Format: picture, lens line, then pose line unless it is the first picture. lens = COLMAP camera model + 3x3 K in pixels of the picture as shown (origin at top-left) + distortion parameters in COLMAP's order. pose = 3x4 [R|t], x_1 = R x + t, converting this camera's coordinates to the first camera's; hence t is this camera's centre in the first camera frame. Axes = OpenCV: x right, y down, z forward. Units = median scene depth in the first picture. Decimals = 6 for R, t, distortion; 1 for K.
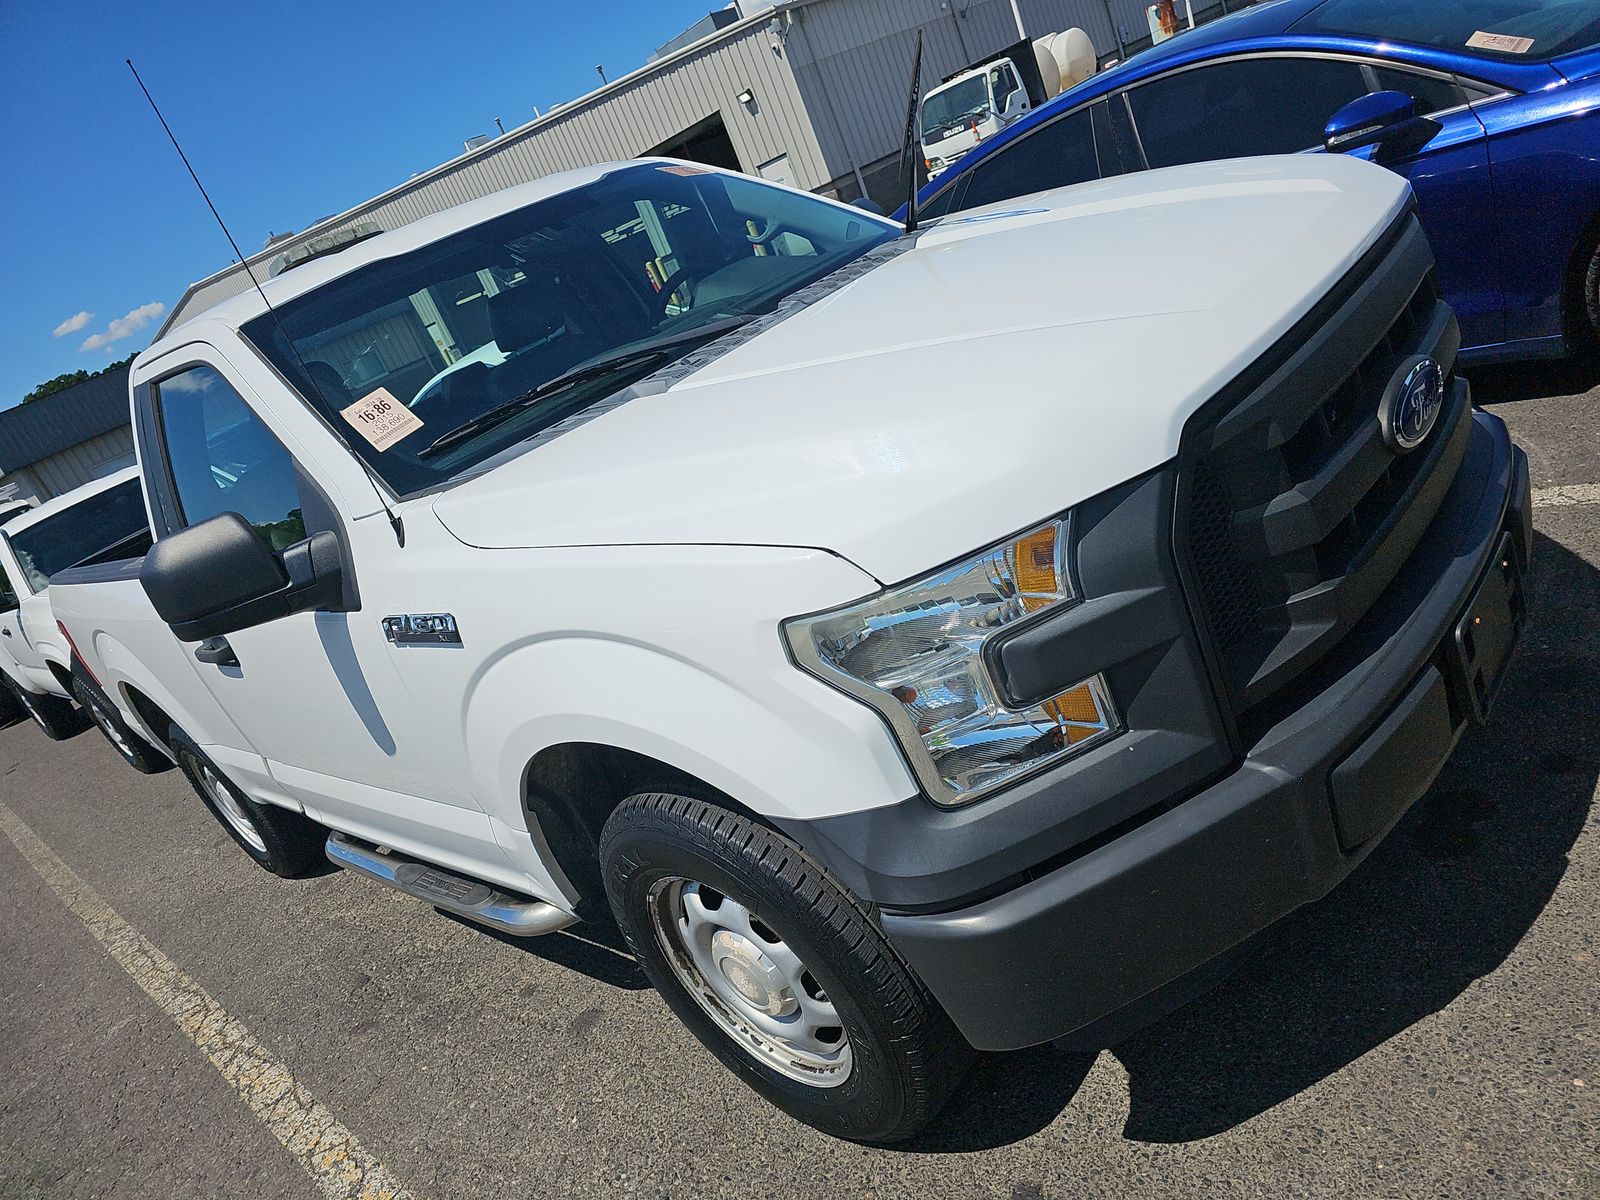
lens RADIAL K [[1064.1, 0, 800.0], [0, 1064.1, 600.0], [0, 0, 1]] dist [0.065761, -0.074515]
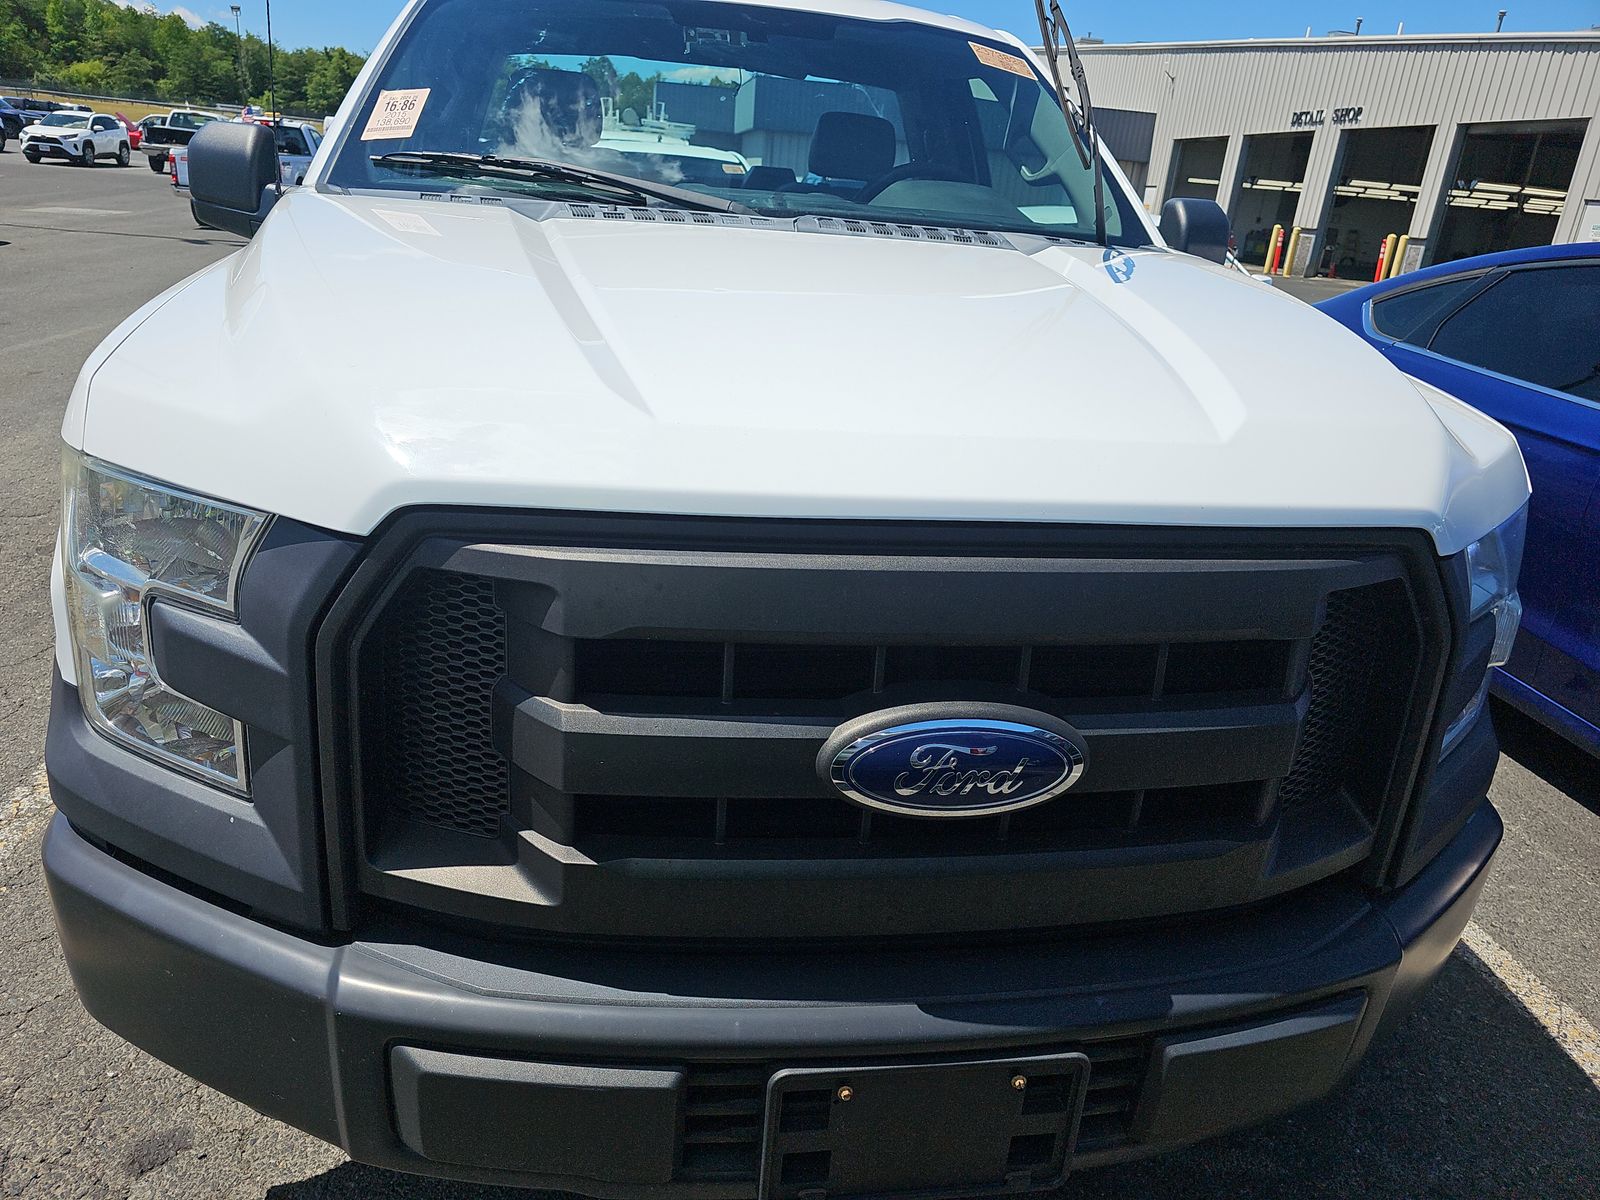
lens RADIAL K [[1061.3, 0, 800.0], [0, 1061.3, 600.0], [0, 0, 1]] dist [0.044782, -0.048495]
pose [[0.690271, 0.611617, -0.386589, 0.728483], [-0.563787, 0.789534, 0.242445, -0.371895], [0.453509, 0.050602, 0.889814, 0.448341]]
